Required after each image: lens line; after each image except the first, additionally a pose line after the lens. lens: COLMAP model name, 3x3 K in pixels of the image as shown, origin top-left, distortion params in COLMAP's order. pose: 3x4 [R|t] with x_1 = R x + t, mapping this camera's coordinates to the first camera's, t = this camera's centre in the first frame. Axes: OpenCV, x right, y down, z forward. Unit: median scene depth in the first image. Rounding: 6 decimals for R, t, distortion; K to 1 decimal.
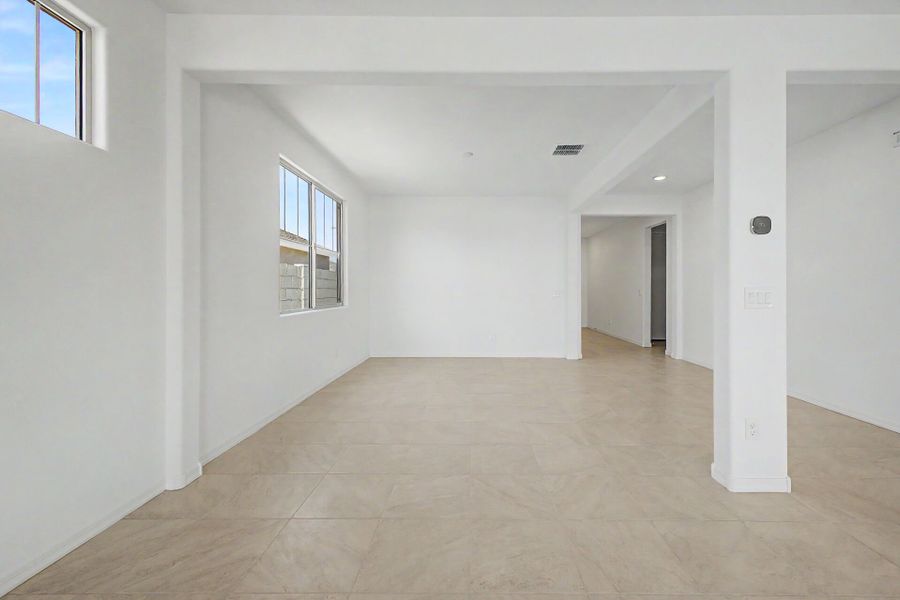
lens RADIAL K [[363.7, 0, 459.5], [0, 363.7, 292.4], [0, 0, 1]] dist [0.002118, 0.000081]
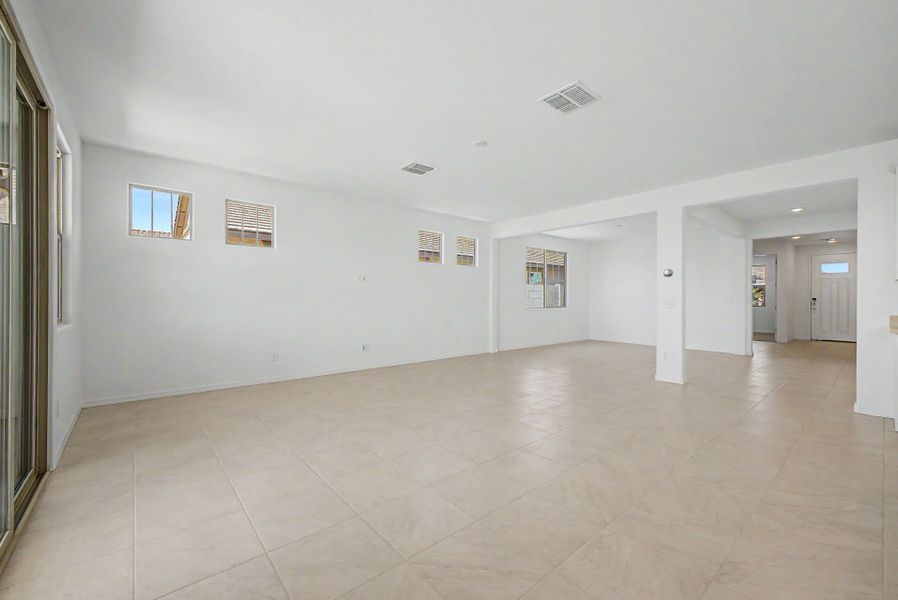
lens RADIAL K [[365.9, 0, 440.9], [0, 365.9, 300.6], [0, 0, 1]] dist [-0.001070, -0.000040]
pose [[0.649312, 0.001142, -0.760521, 0.615745], [-0.000913, 0.999999, 0.000722, -0.002532], [0.760522, 0.000225, 0.649313, -0.647260]]
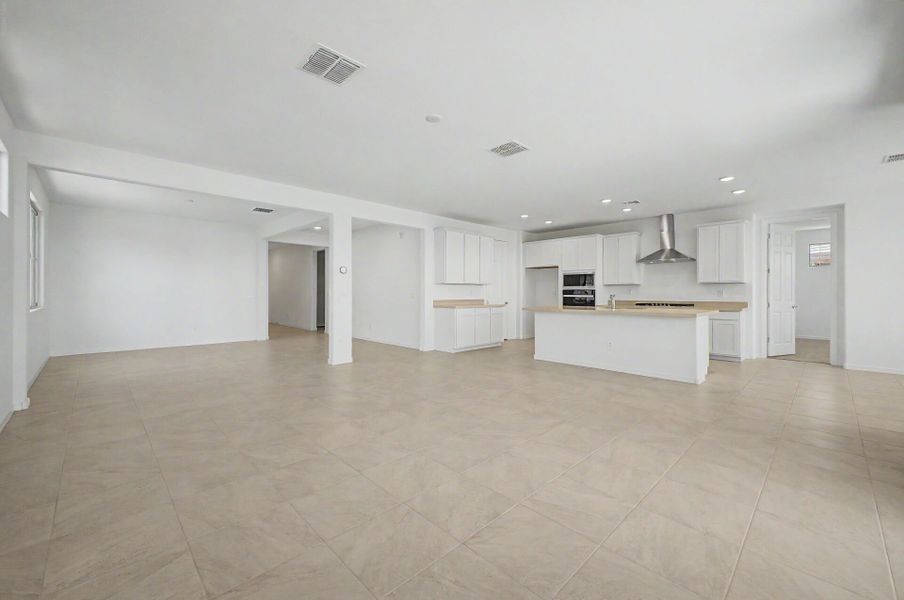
lens RADIAL K [[365.3, 0, 461.6], [0, 365.3, 292.3], [0, 0, 1]] dist [0.002118, 0.000081]
pose [[0.671914, 0.002293, 0.740625, -0.242547], [-0.002710, 0.999996, -0.000638, -0.005714], [-0.740624, -0.001578, 0.671918, -0.587182]]
